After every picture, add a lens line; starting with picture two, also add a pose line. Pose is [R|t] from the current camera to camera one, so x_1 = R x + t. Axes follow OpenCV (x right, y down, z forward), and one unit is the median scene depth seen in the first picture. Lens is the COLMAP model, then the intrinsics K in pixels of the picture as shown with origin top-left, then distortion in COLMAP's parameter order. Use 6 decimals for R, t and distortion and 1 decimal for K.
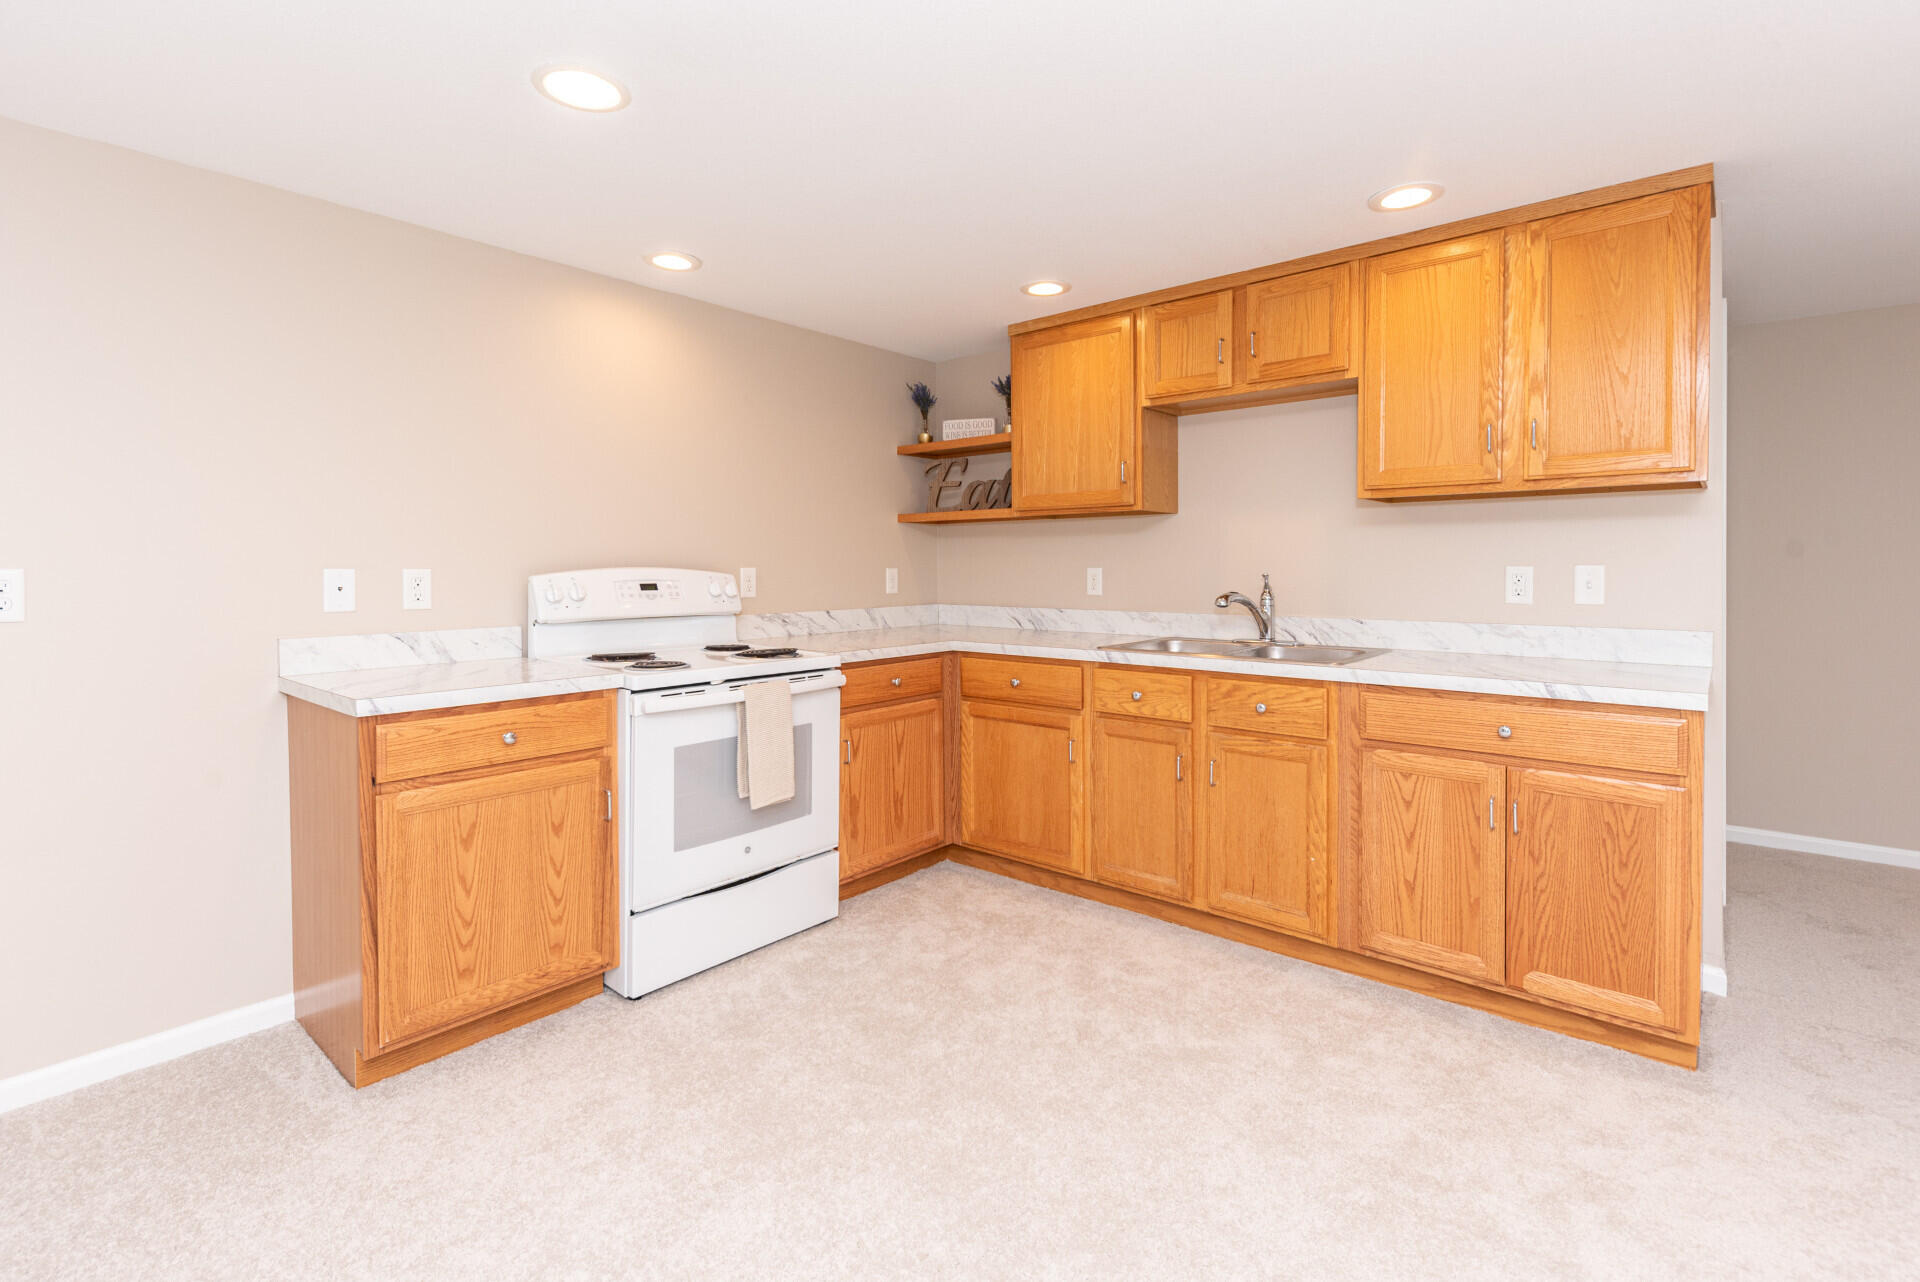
lens RADIAL K [[938.1, 0, 899.7], [0, 938.1, 591.6], [0, 0, 1]] dist [0.003109, 0.000334]
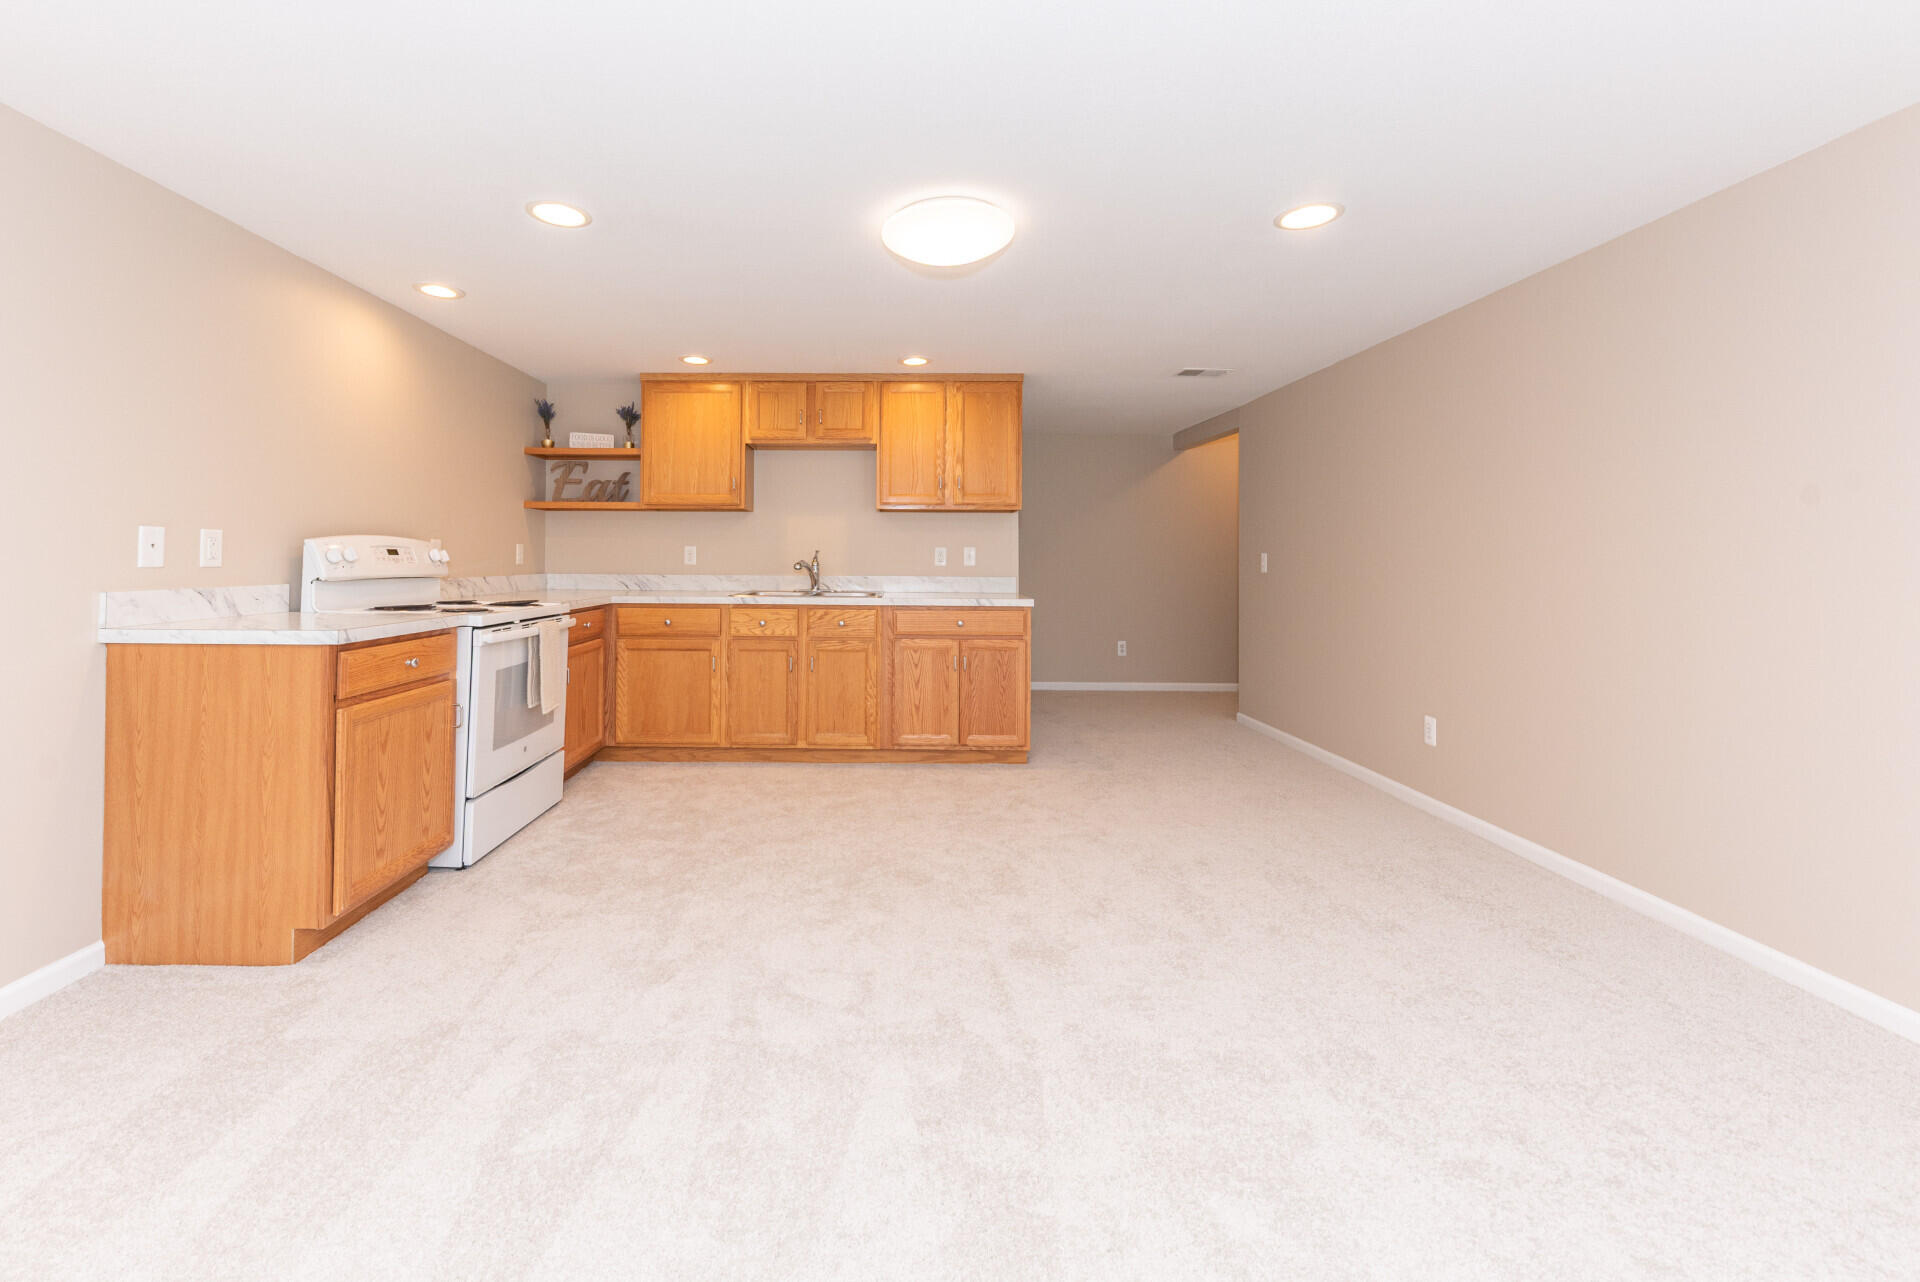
lens RADIAL K [[770.7, 0, 927.3], [0, 770.7, 553.5], [0, 0, 1]] dist [0.000296, 0.000048]
pose [[0.741832, 0.013422, 0.670452, -0.431327], [0.006914, 0.999593, -0.027661, 0.029354], [-0.670550, 0.025155, 0.741437, -0.180617]]
